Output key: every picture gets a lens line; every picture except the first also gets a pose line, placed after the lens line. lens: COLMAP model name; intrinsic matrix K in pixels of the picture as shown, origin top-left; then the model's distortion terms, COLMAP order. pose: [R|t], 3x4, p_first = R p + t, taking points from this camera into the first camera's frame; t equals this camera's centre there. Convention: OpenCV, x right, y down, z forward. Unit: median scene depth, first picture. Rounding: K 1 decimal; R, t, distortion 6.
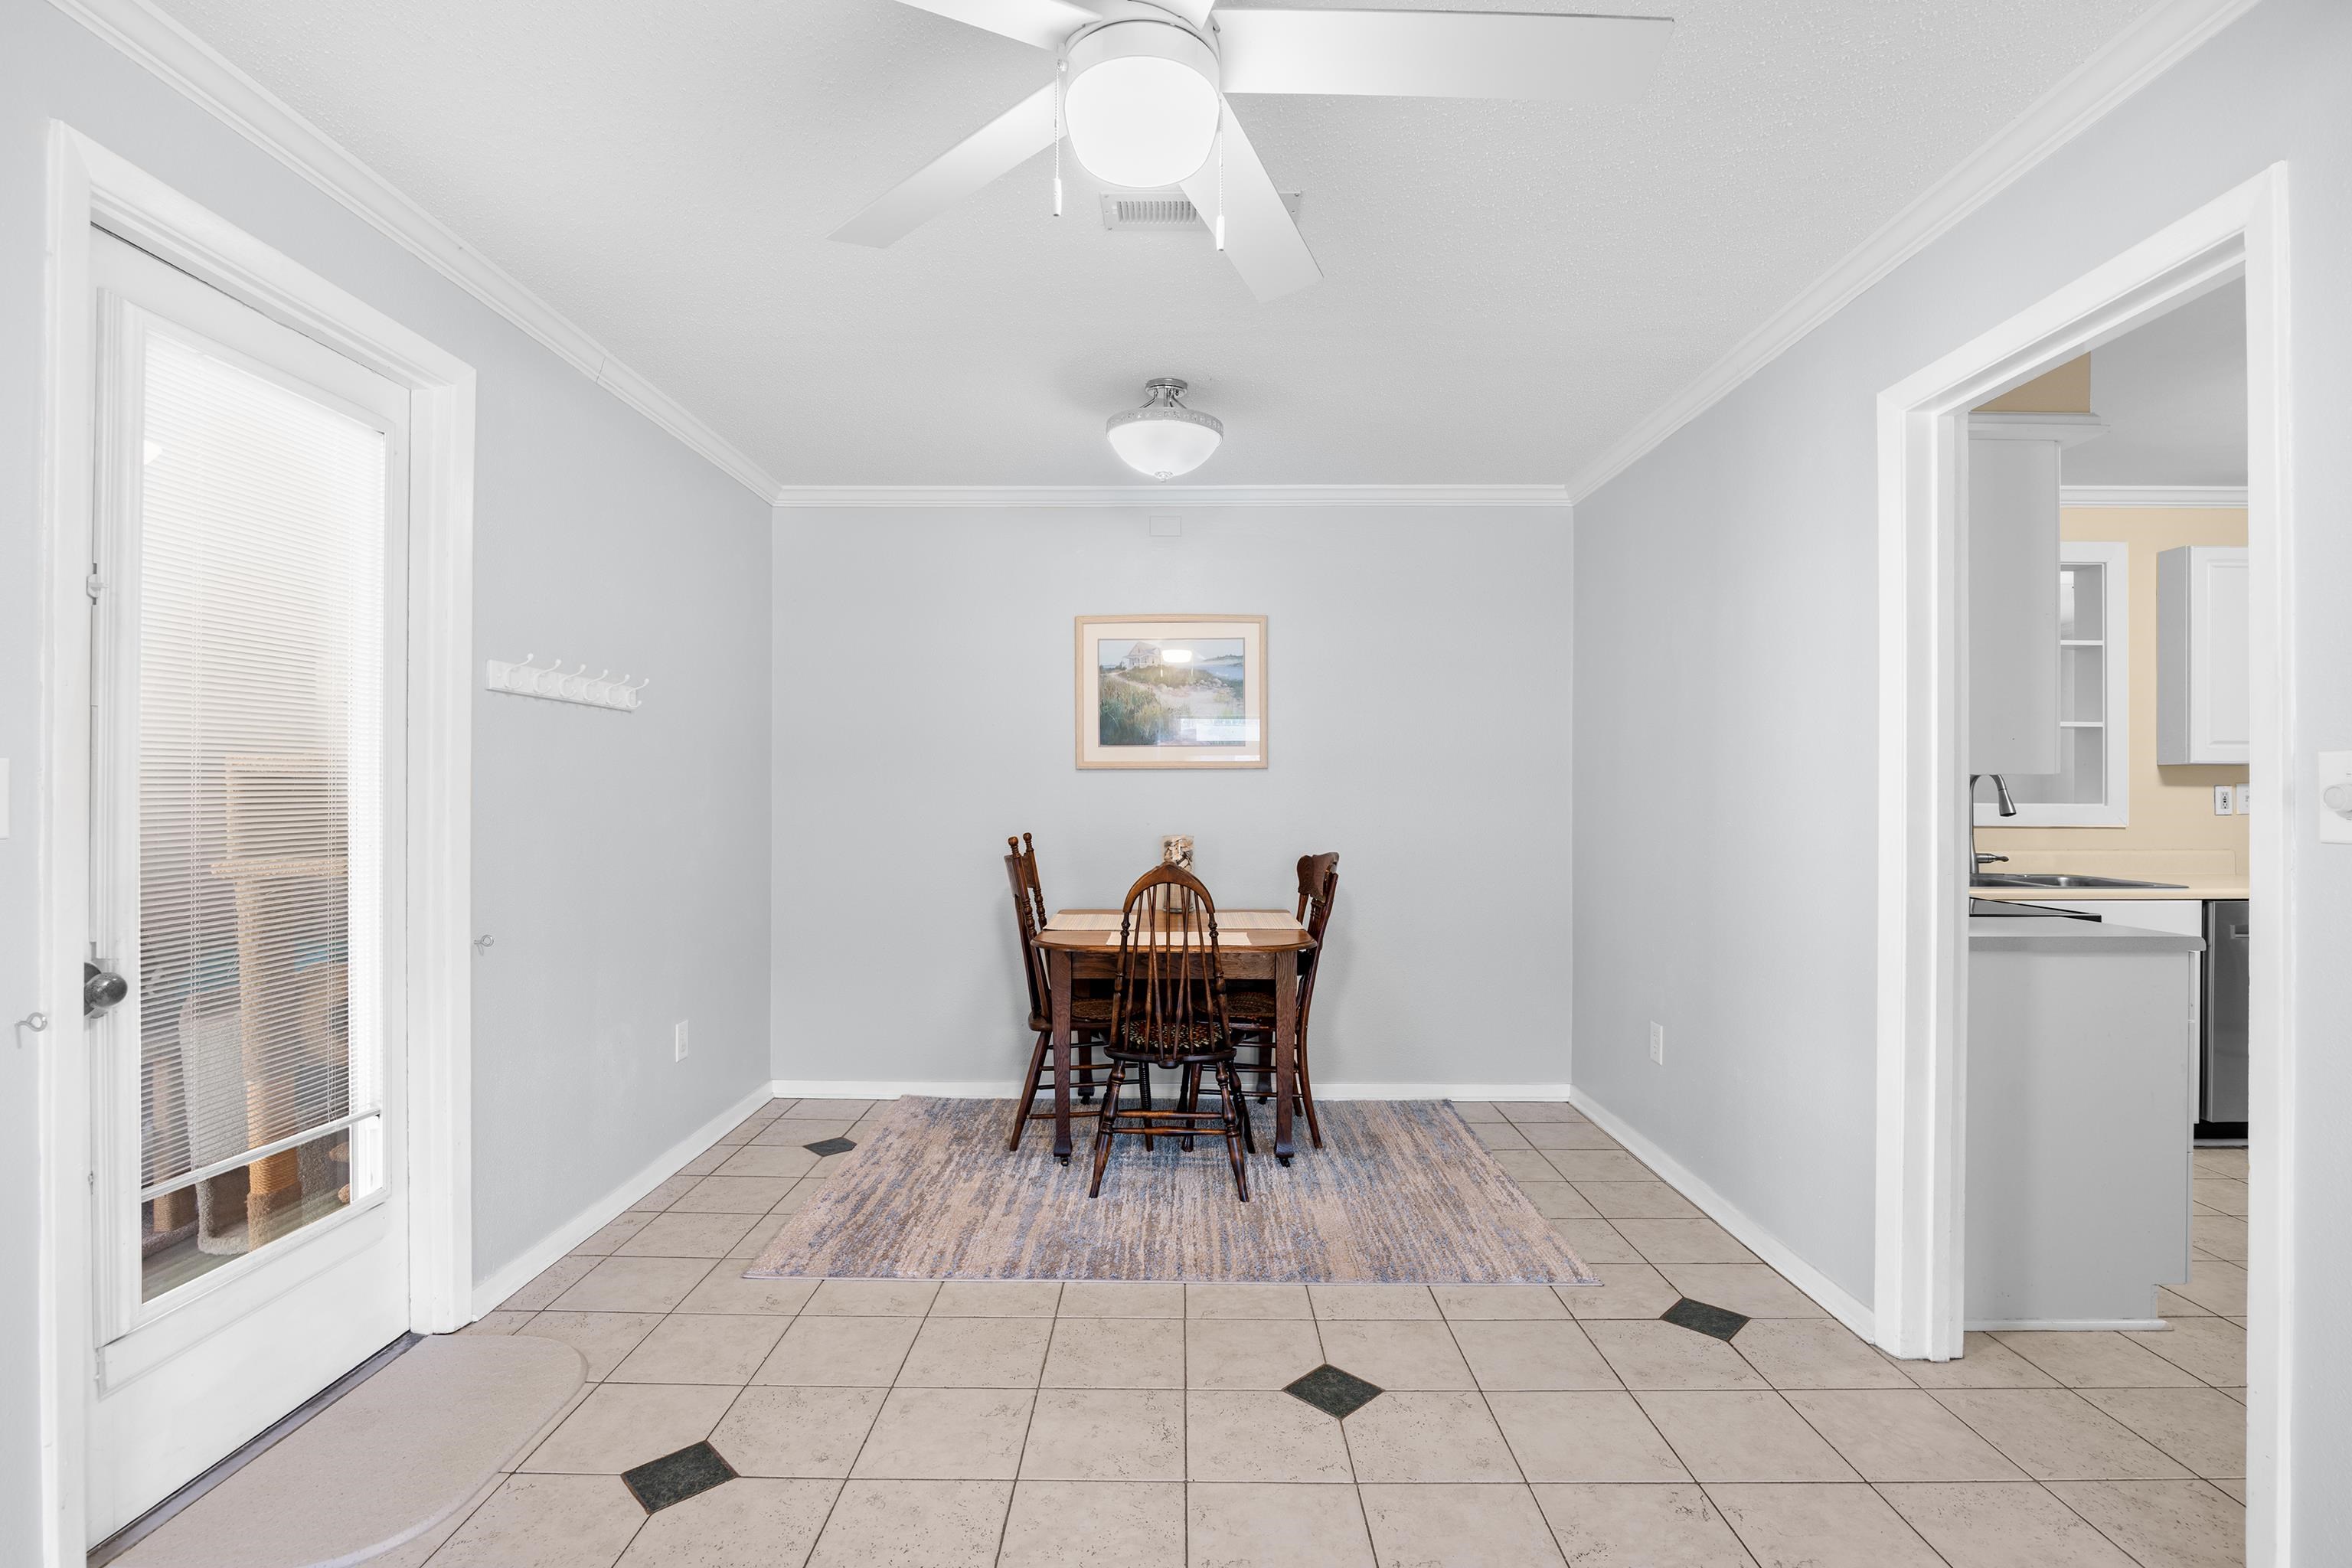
lens RADIAL K [[1096.1, 0, 1174.5], [0, 1096.1, 801.2], [0, 0, 1]] dist [-0.003404, -0.000242]
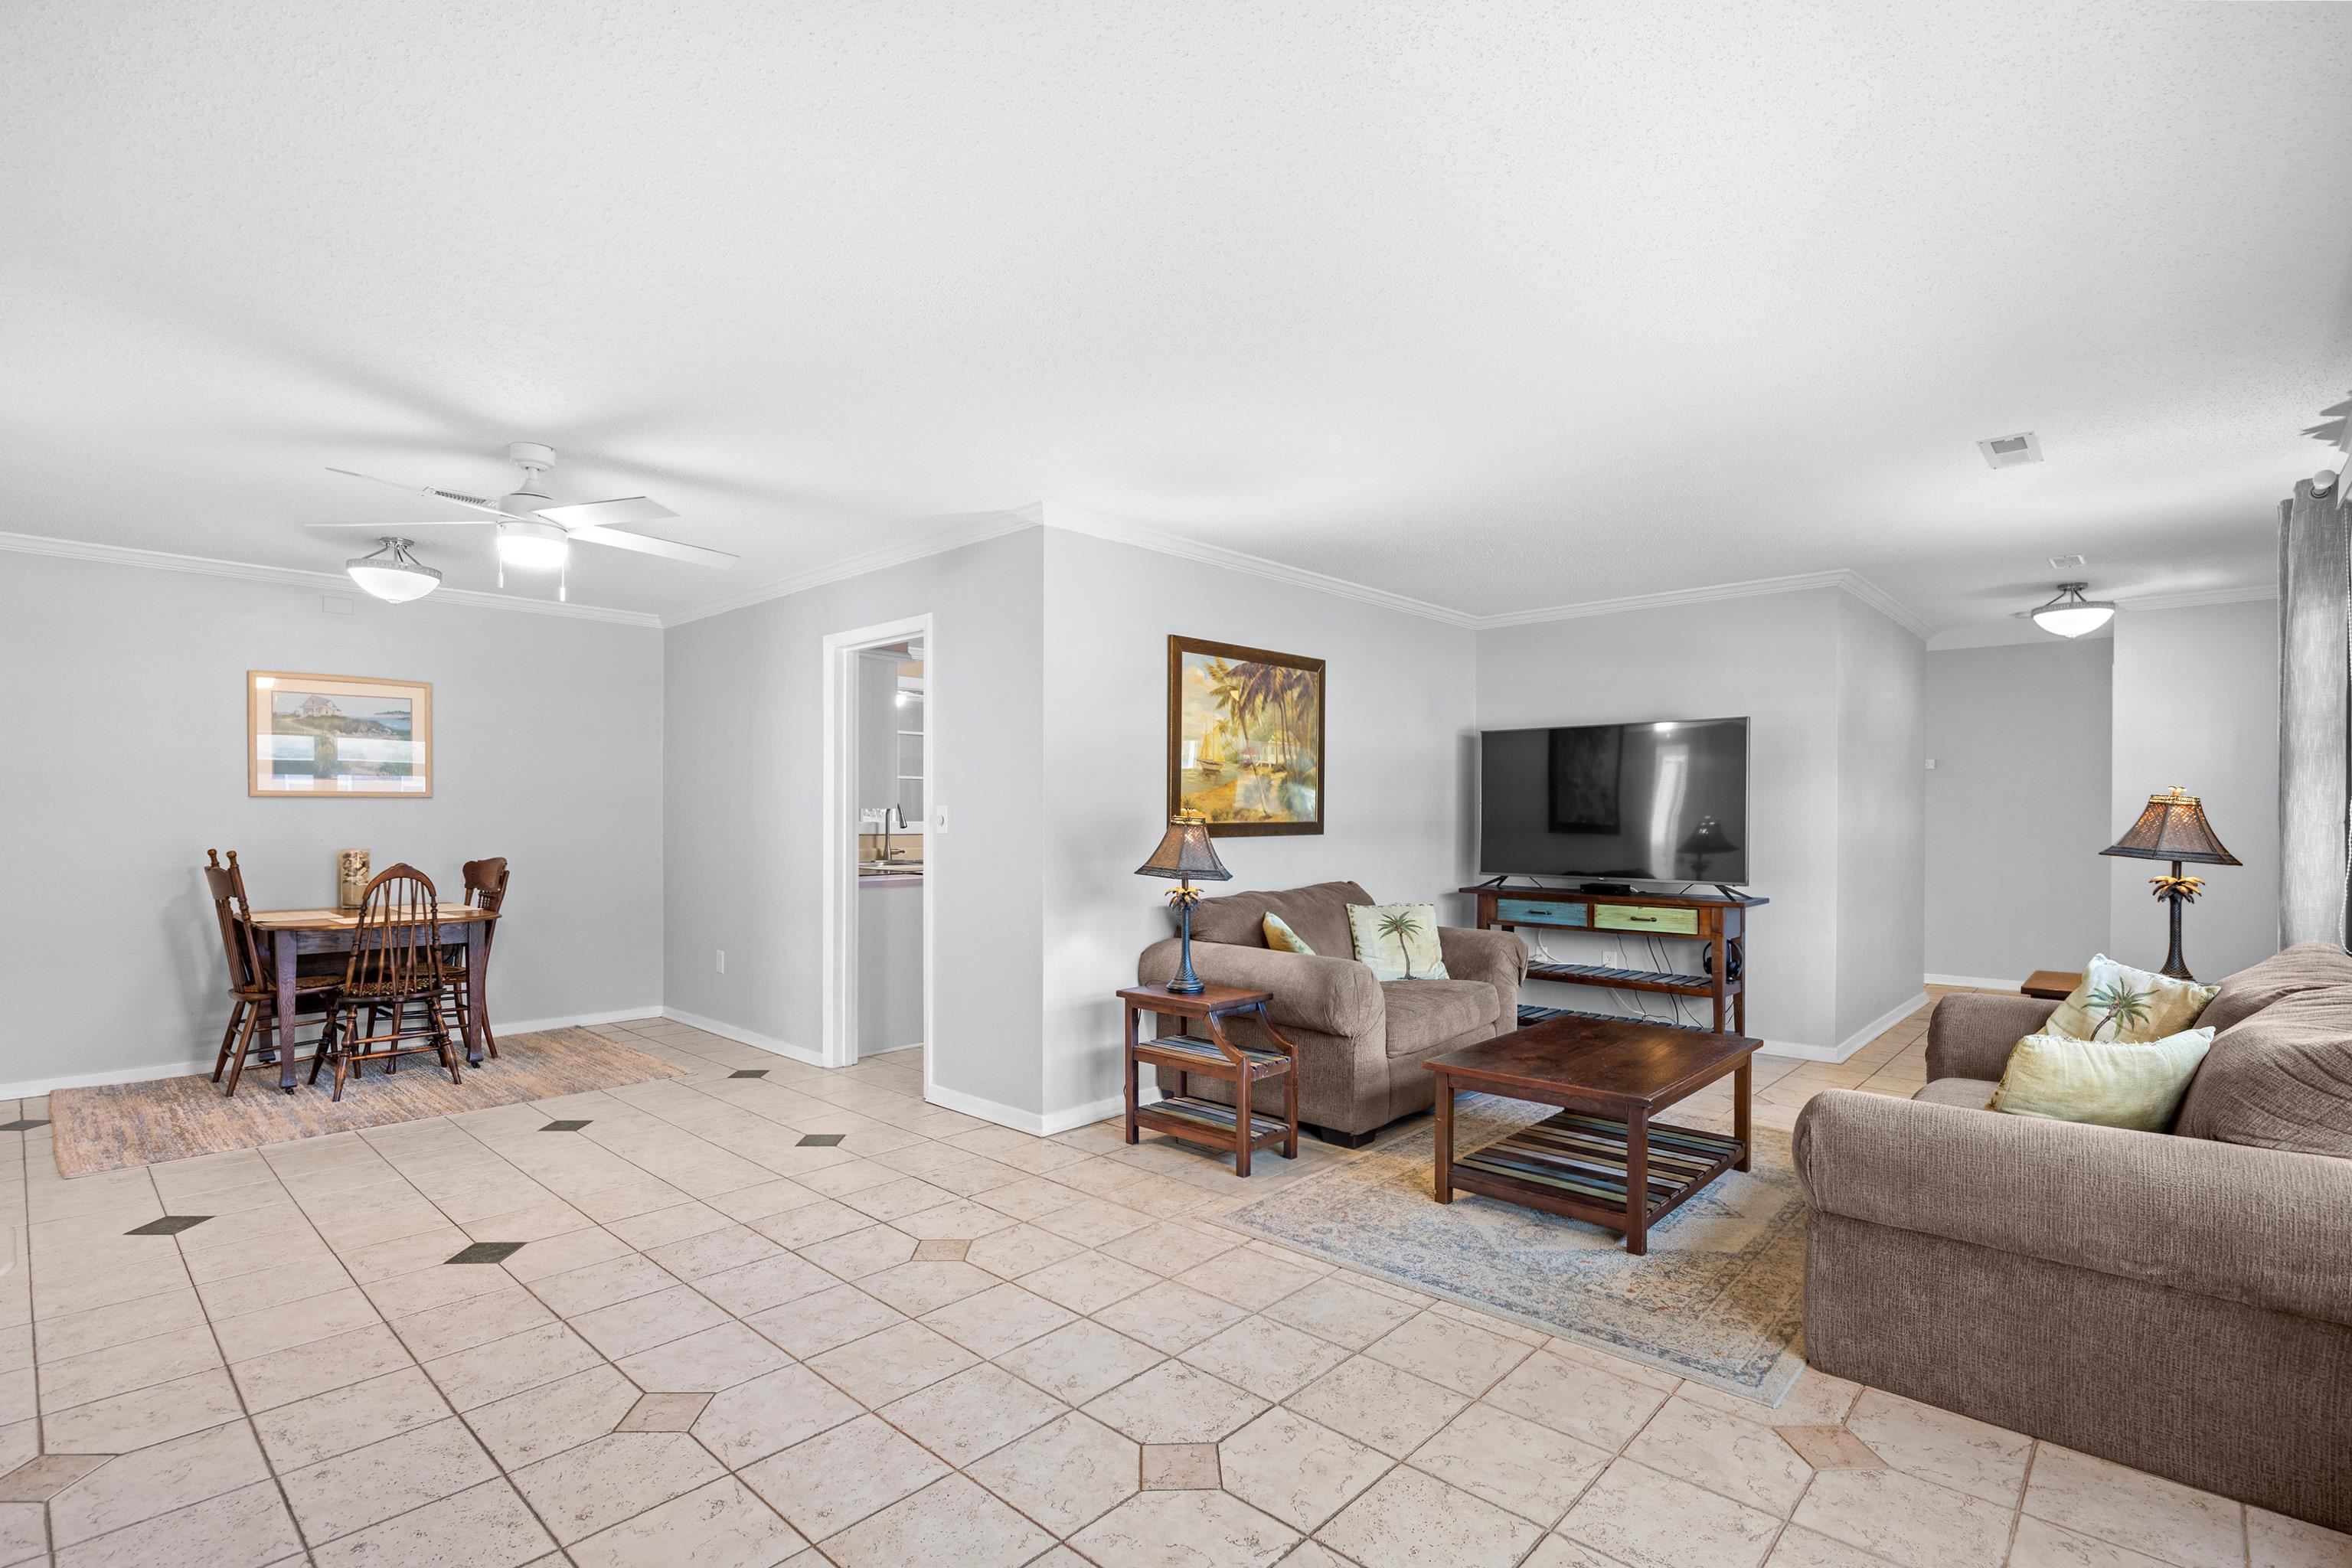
lens RADIAL K [[1111.3, 0, 1160.6], [0, 1111.3, 822.3], [0, 0, 1]] dist [-0.003007, -0.000618]
pose [[0.686635, -0.005202, 0.726984, -0.380337], [0.002261, 0.999985, 0.005020, -0.005616], [-0.726999, -0.001803, 0.686636, -0.757691]]
